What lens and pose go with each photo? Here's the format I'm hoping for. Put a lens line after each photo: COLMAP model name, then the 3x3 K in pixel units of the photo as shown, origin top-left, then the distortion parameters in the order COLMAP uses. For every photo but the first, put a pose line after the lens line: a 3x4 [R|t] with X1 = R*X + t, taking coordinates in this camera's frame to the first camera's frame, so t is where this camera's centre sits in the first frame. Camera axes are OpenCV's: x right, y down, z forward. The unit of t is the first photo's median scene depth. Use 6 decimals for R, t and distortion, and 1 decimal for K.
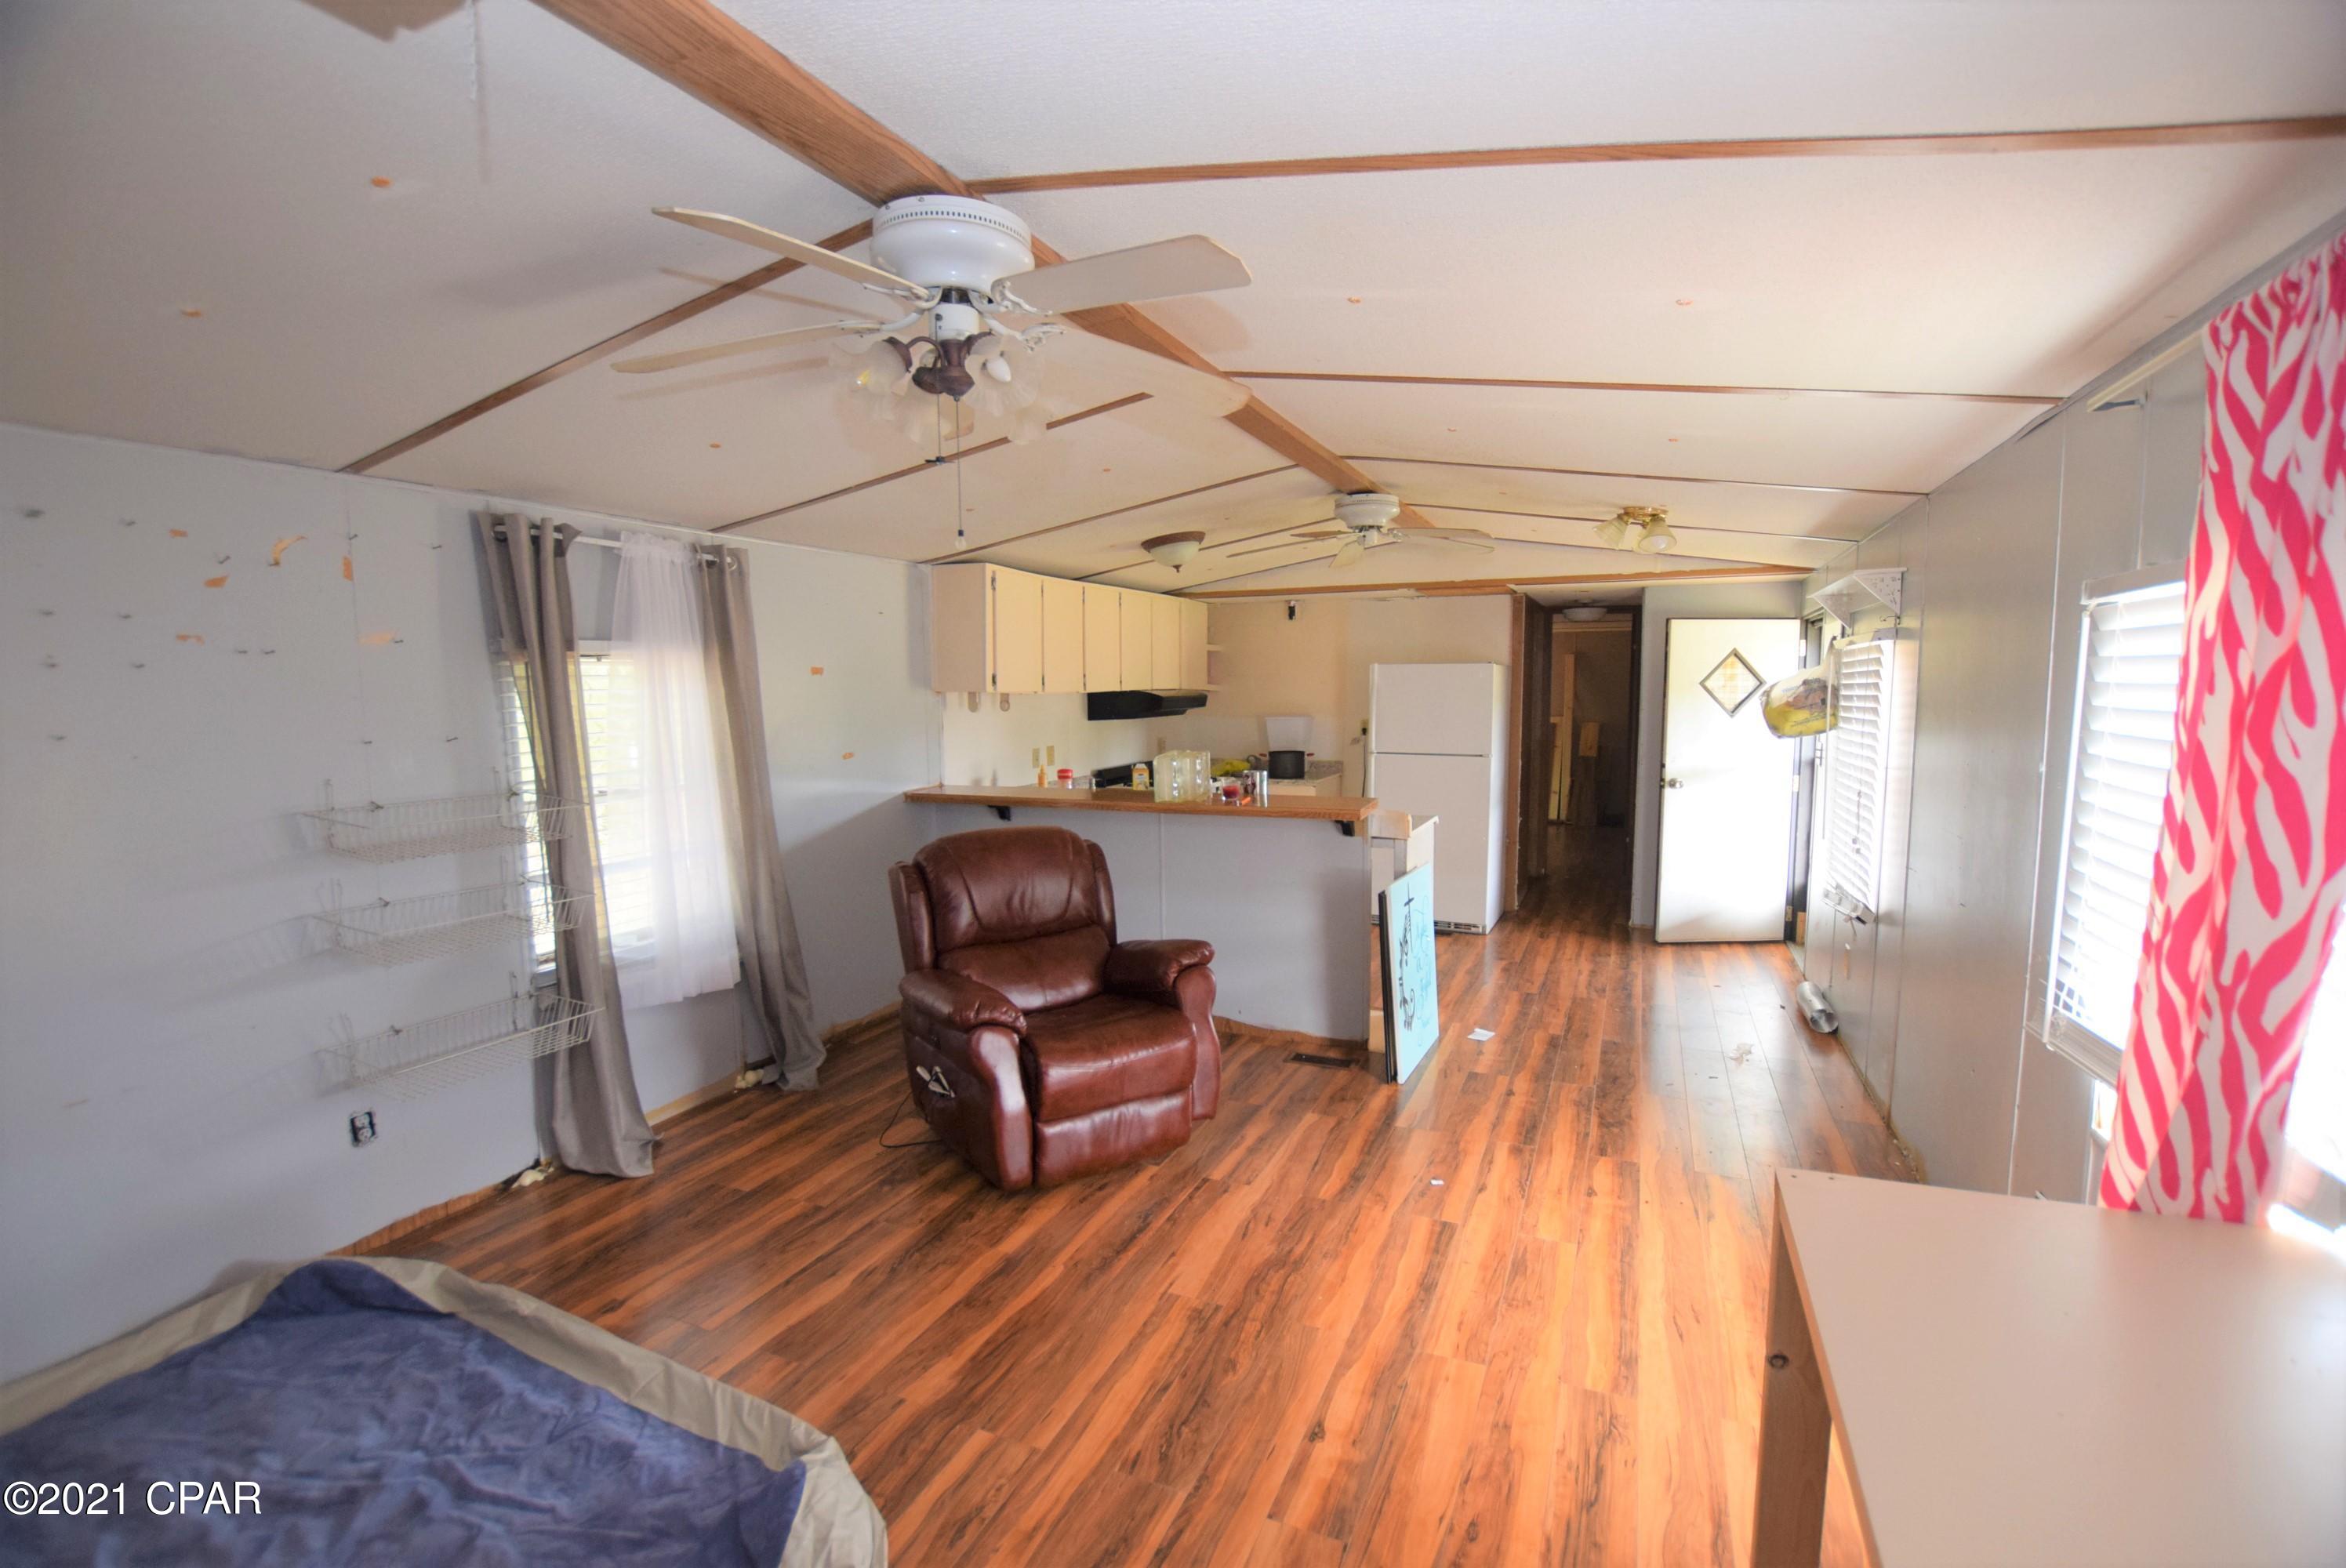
lens RADIAL K [[1071.4, 0, 1173.0], [0, 1071.4, 784.0], [0, 0, 1]] dist [0.055785, 0.000046]
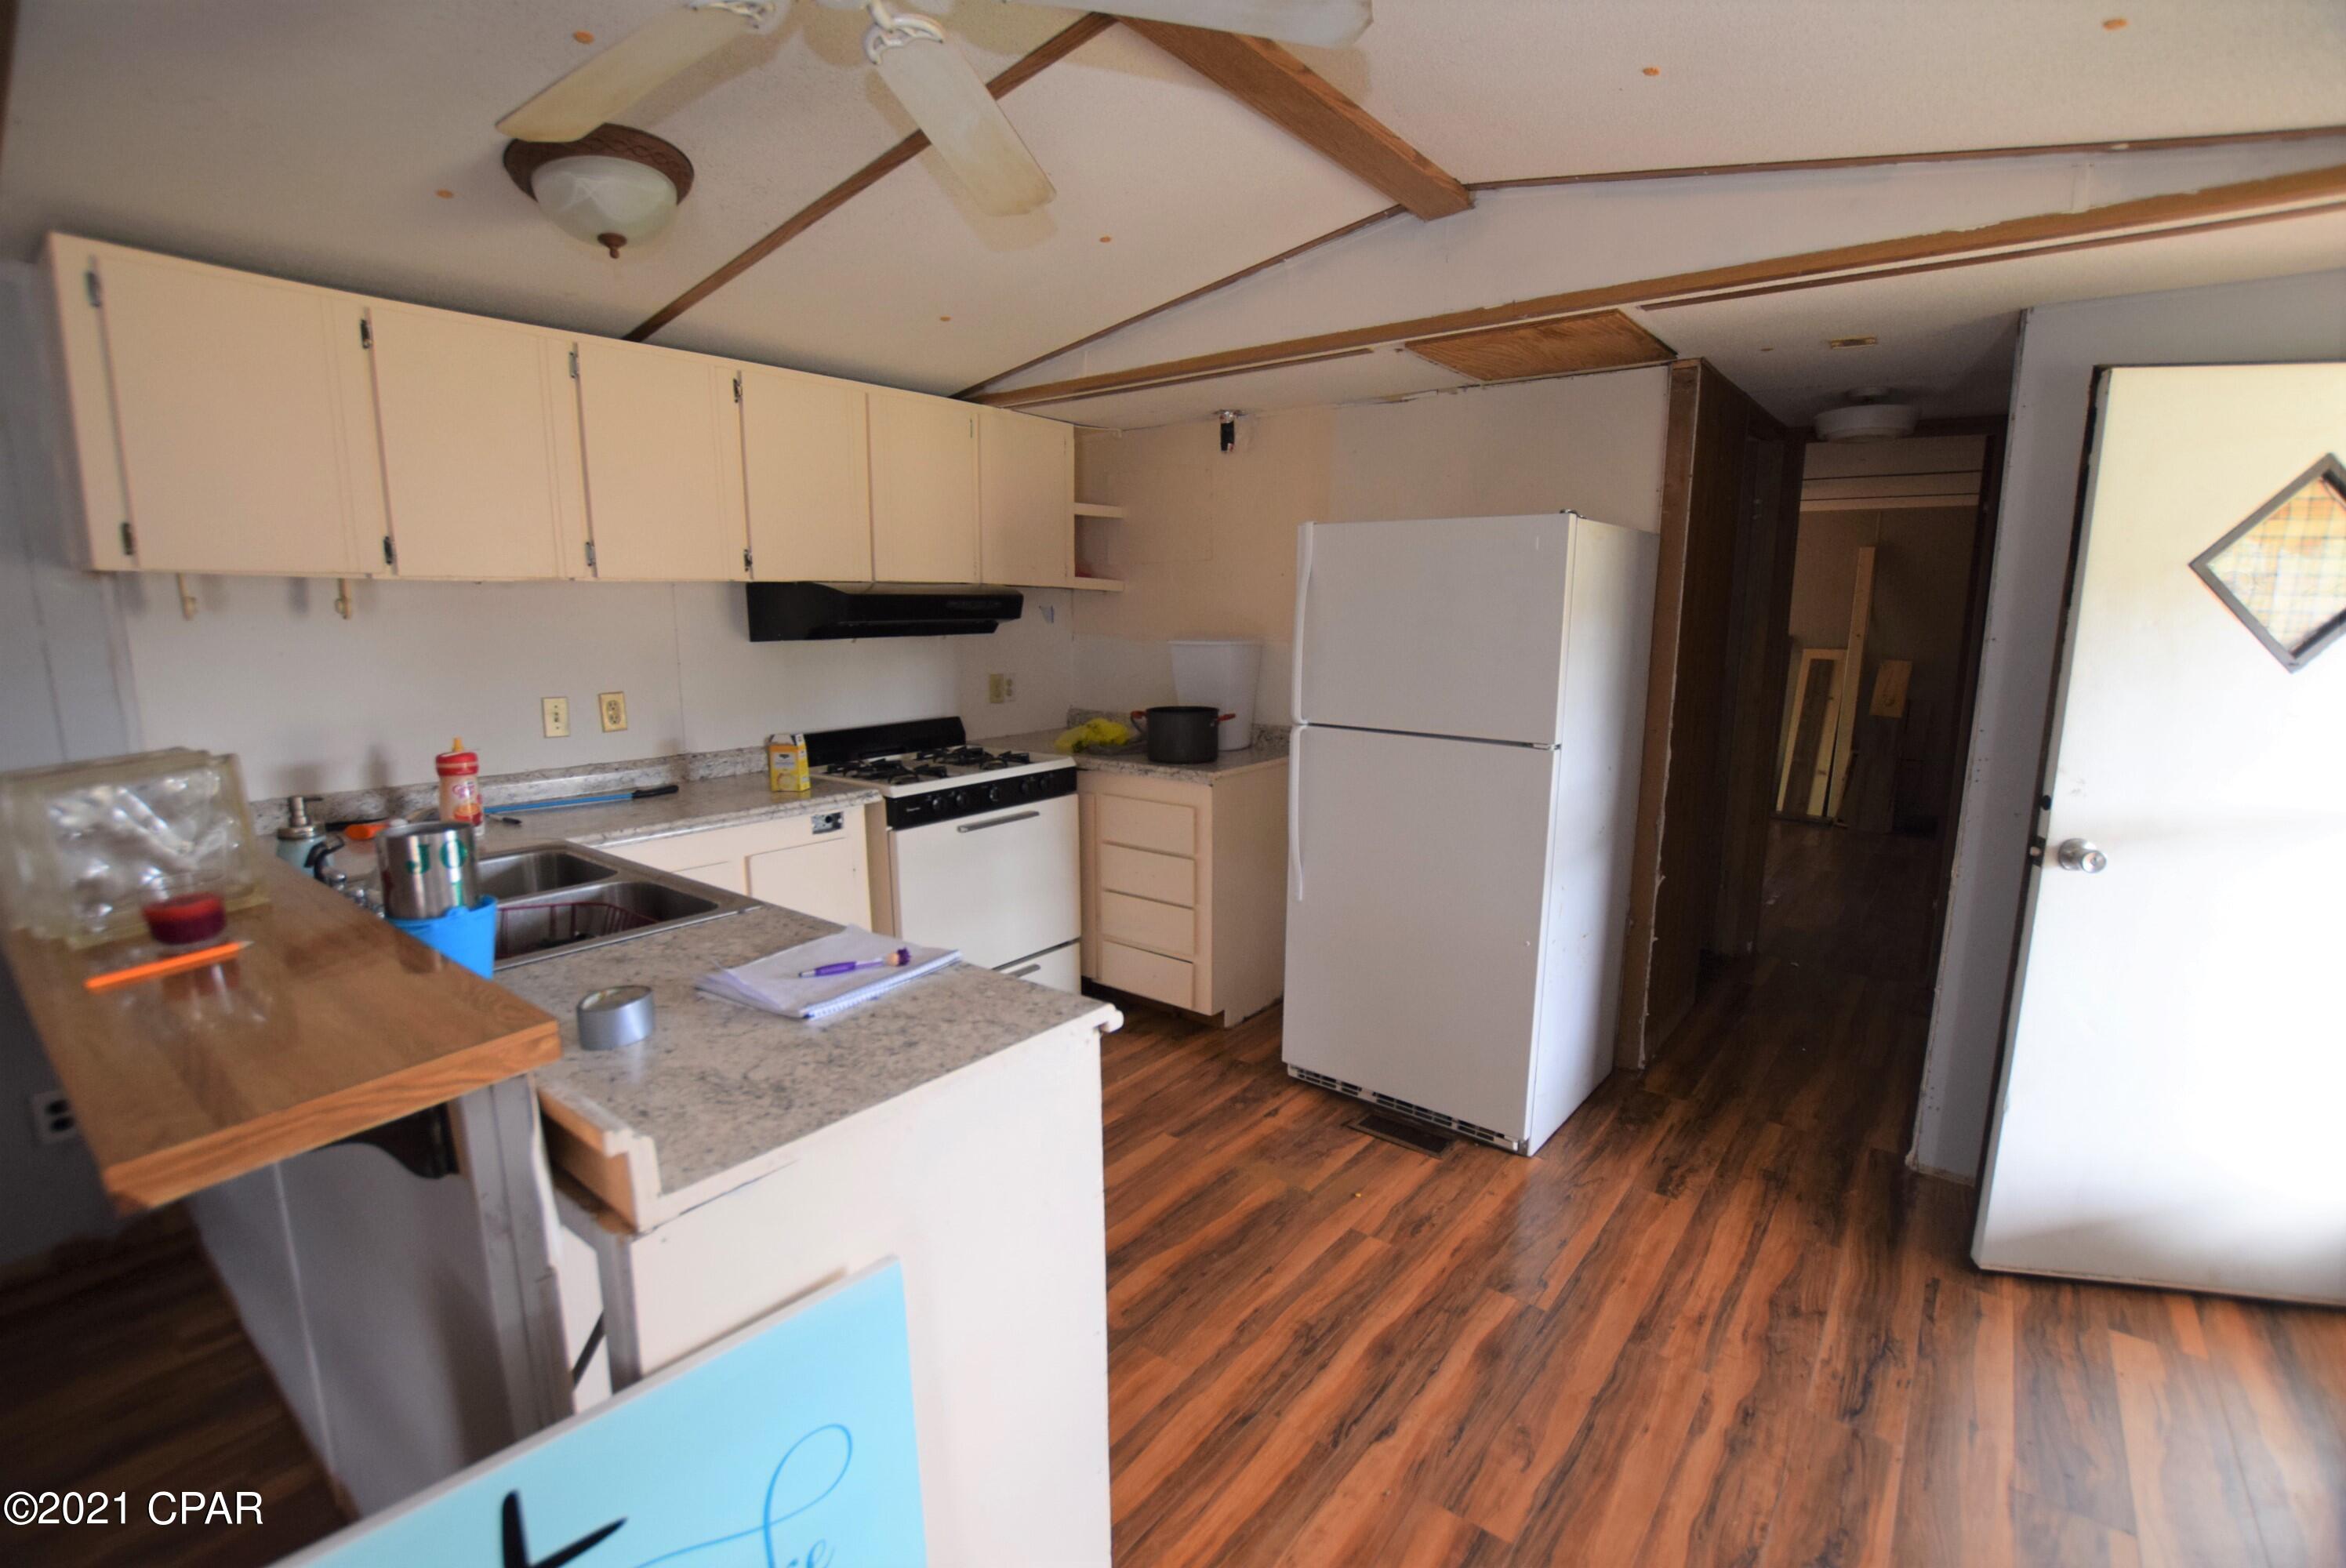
lens RADIAL K [[1035.9, 0, 1173.0], [0, 1035.9, 784.0], [0, 0, 1]] dist [-0.024573, 0.008661]
pose [[0.965028, 0.051085, -0.257122, 0.250560], [-0.030640, 0.996086, 0.082905, -0.038758], [0.260351, -0.072128, 0.962816, 0.575093]]
